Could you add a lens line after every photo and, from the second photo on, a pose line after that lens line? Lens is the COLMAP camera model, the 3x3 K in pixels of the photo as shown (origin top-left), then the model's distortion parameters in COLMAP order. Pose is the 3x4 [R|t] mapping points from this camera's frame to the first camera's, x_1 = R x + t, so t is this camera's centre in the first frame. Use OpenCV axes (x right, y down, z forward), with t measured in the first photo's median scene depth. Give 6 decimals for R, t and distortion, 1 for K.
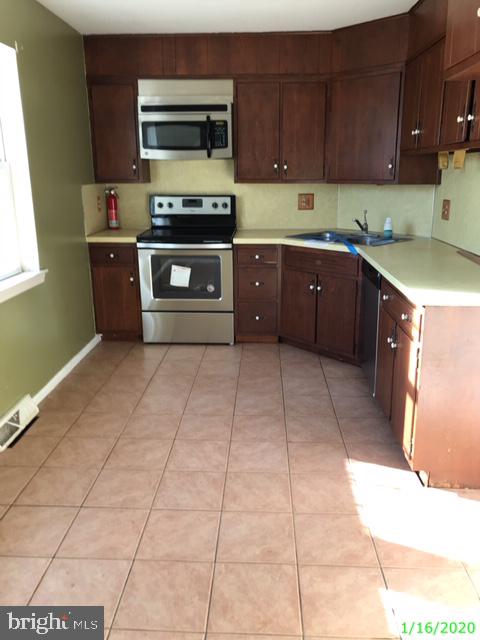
lens RADIAL K [[525.3, 0, 240.2], [0, 525.3, 319.9], [0, 0, 1]] dist [0.025815, -0.020834]
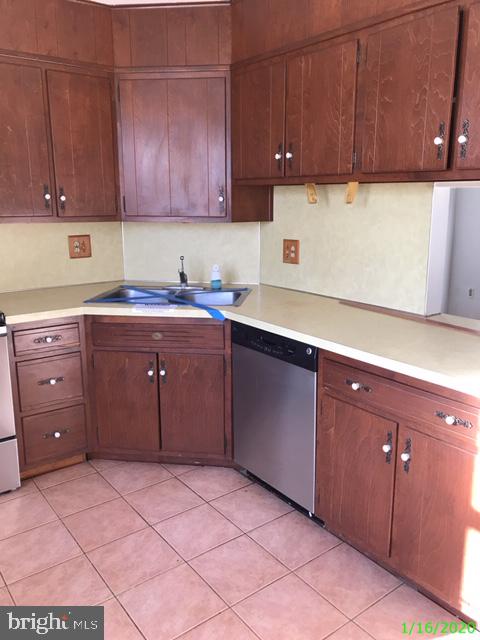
lens RADIAL K [[525.3, 0, 240.9], [0, 525.3, 319.0], [0, 0, 1]] dist [0.025815, -0.020834]
pose [[0.763498, -0.136324, 0.631258, -0.194148], [0.170250, 0.985377, 0.006883, -0.115732], [-0.622965, 0.102217, 0.775542, 0.392648]]
